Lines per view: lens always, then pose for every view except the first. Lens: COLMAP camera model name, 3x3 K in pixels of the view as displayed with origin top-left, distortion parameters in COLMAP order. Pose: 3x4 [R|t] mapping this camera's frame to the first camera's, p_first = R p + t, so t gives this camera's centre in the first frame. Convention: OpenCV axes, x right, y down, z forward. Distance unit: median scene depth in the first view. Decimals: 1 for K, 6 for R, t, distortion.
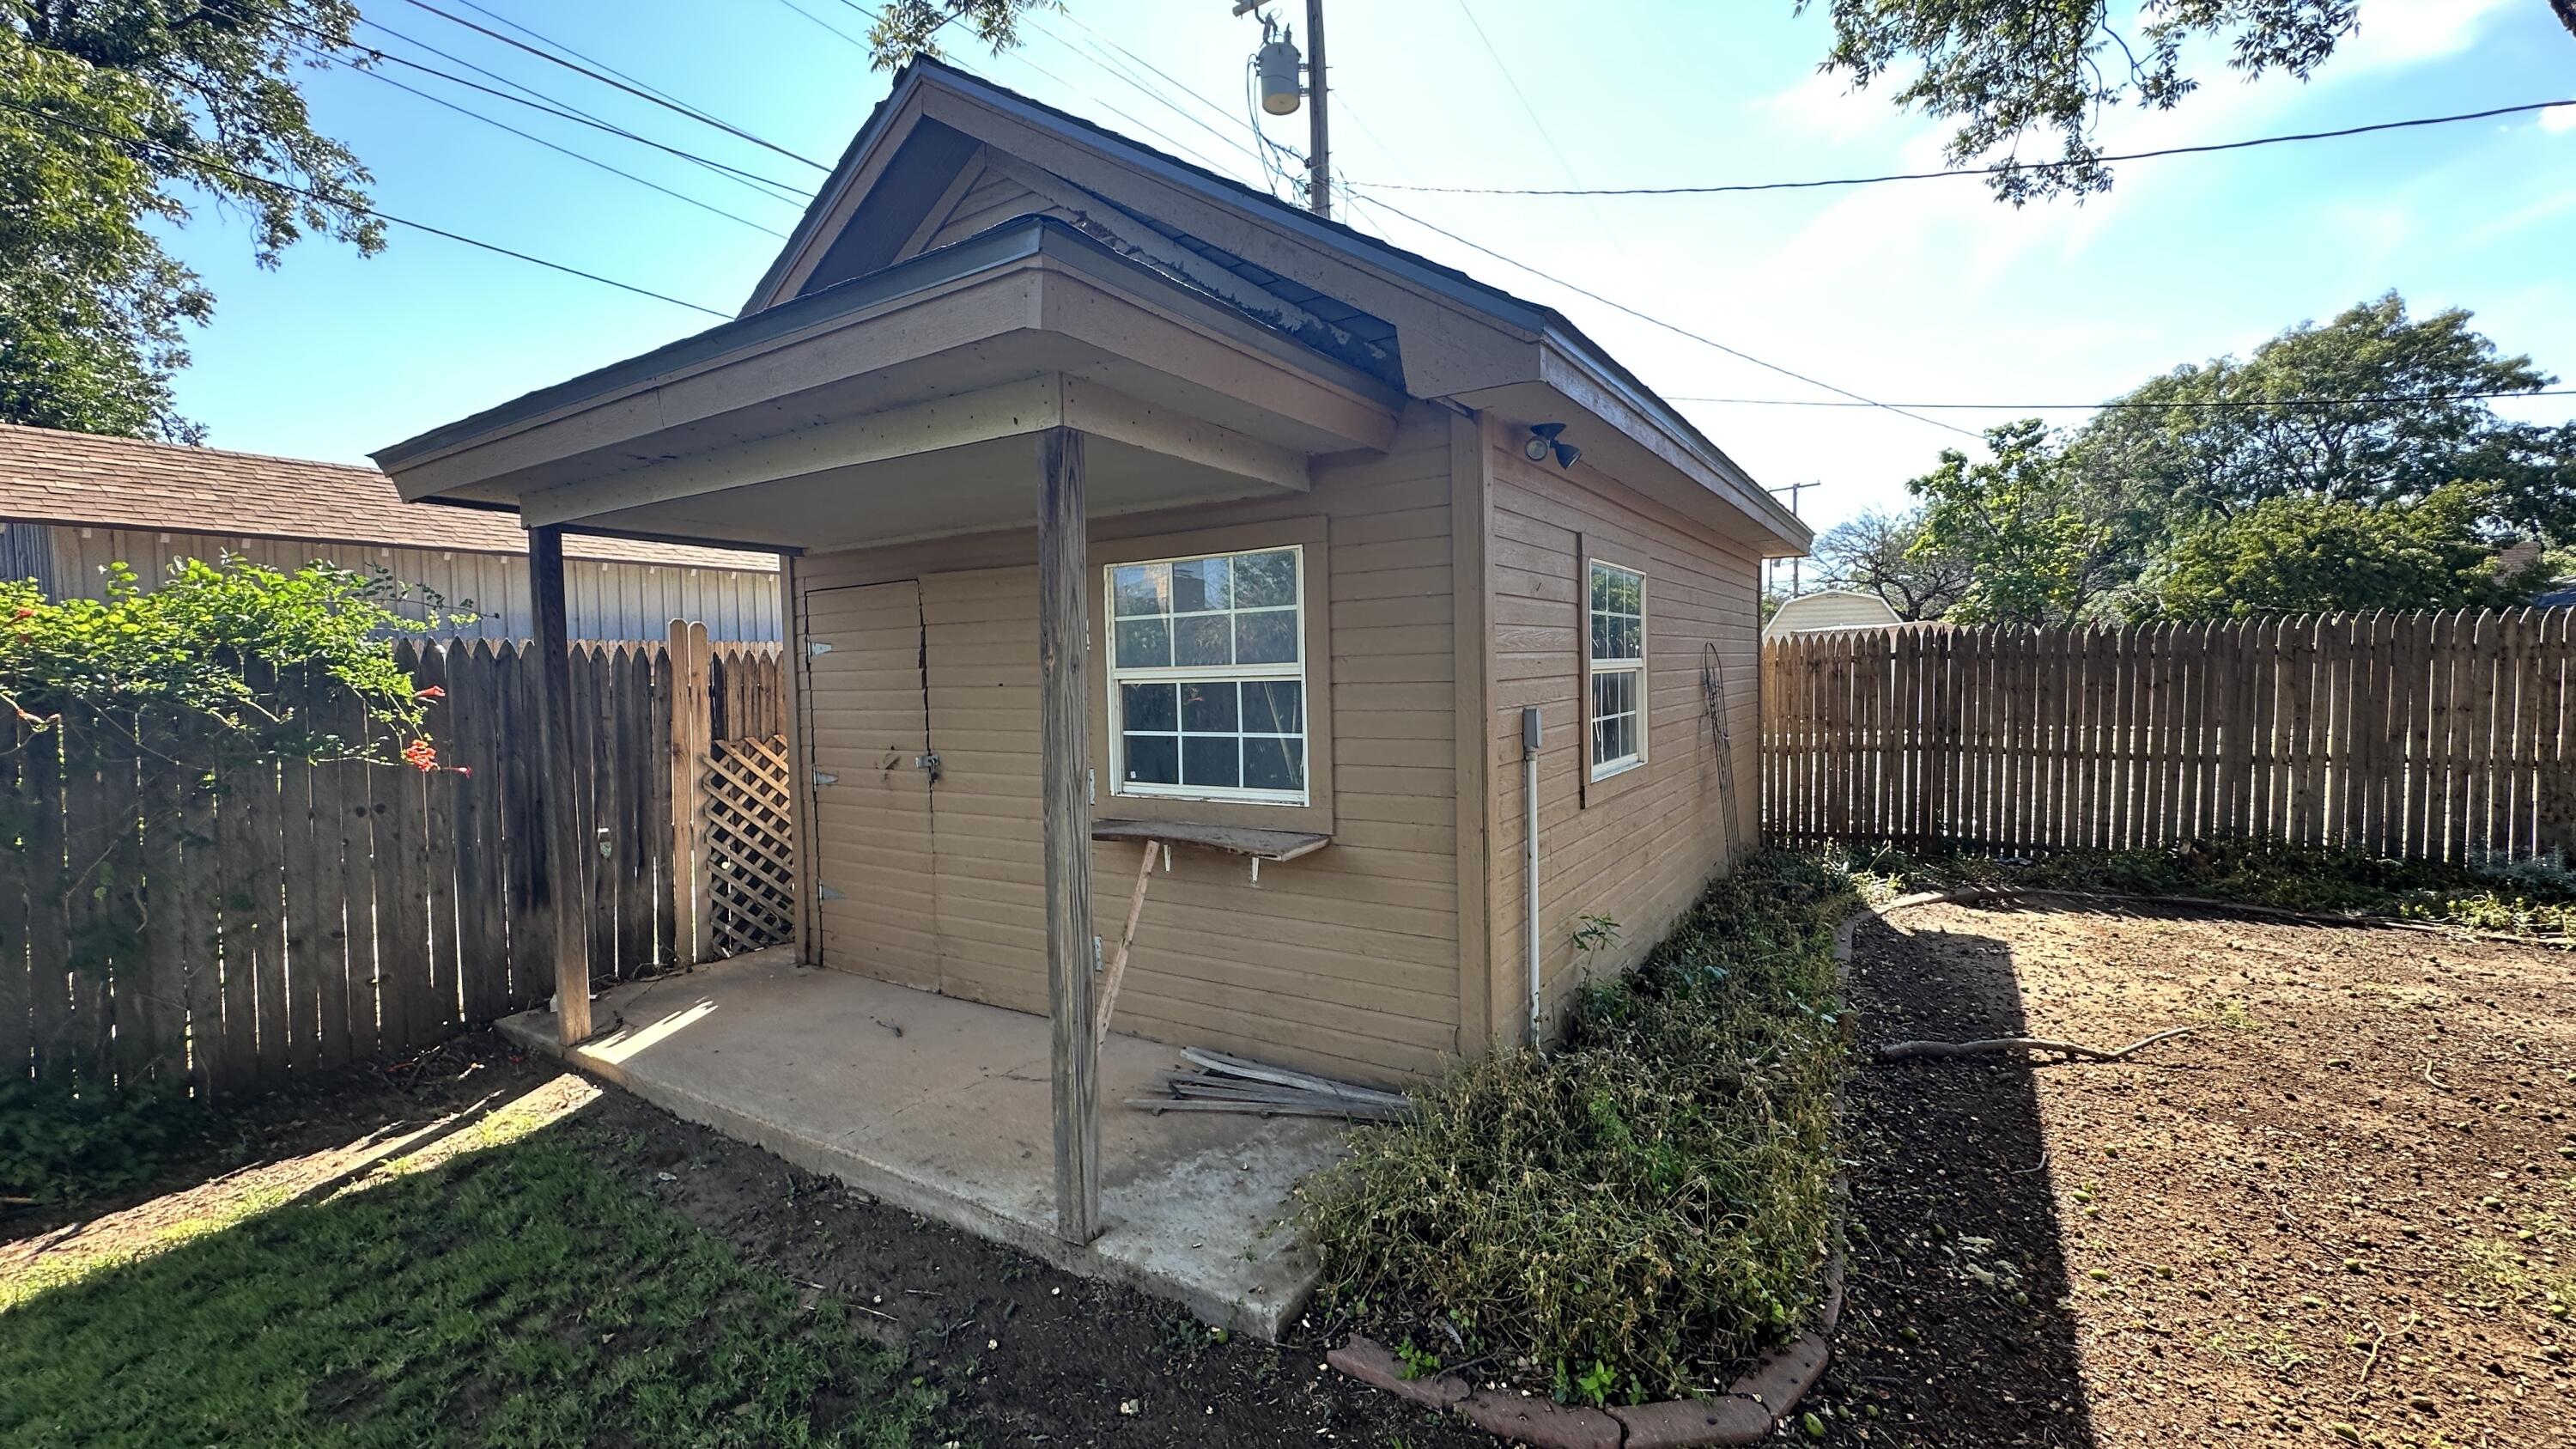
lens RADIAL K [[1025.7, 0, 1293.3], [0, 1025.7, 736.0], [0, 0, 1]] dist [-0.001156, 0.000217]
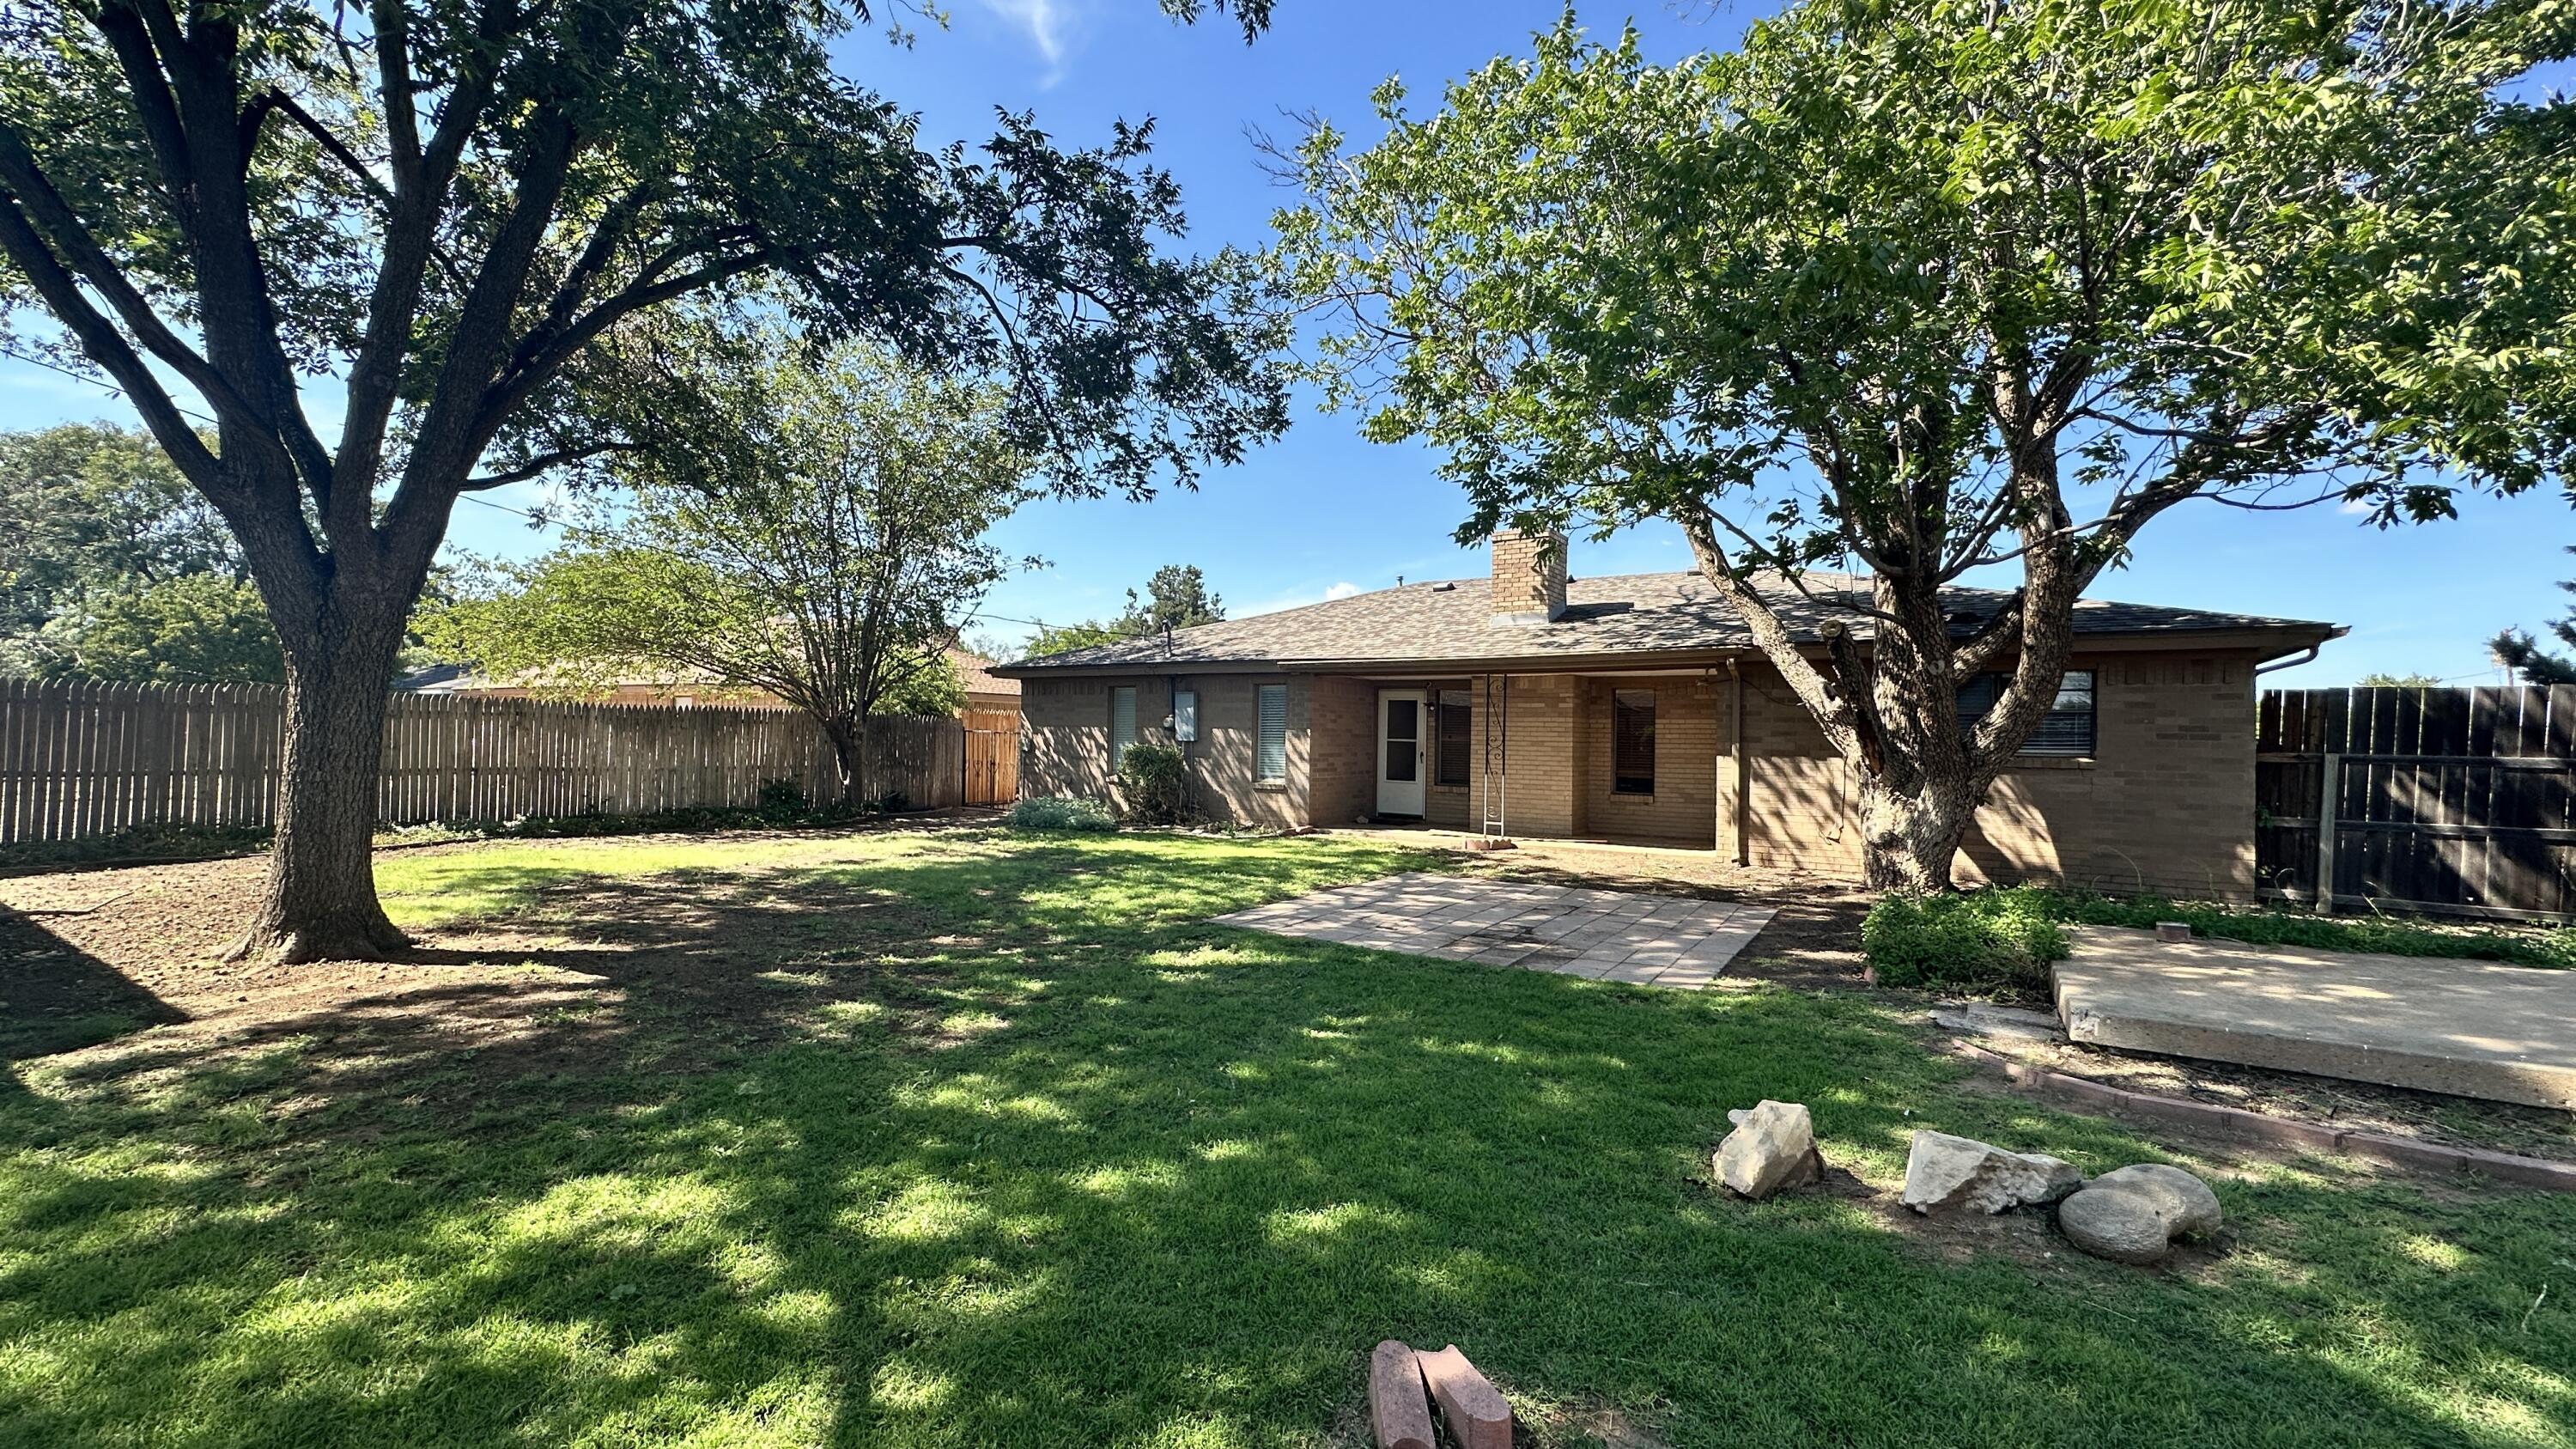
lens RADIAL K [[1025.7, 0, 1290.7], [0, 1025.7, 735.2], [0, 0, 1]] dist [-0.001156, 0.000217]
pose [[-0.006042, 0.031952, 0.999471, -0.146073], [0.034973, 0.998885, -0.031722, 0.016827], [-0.999370, 0.034763, -0.007152, -0.159817]]
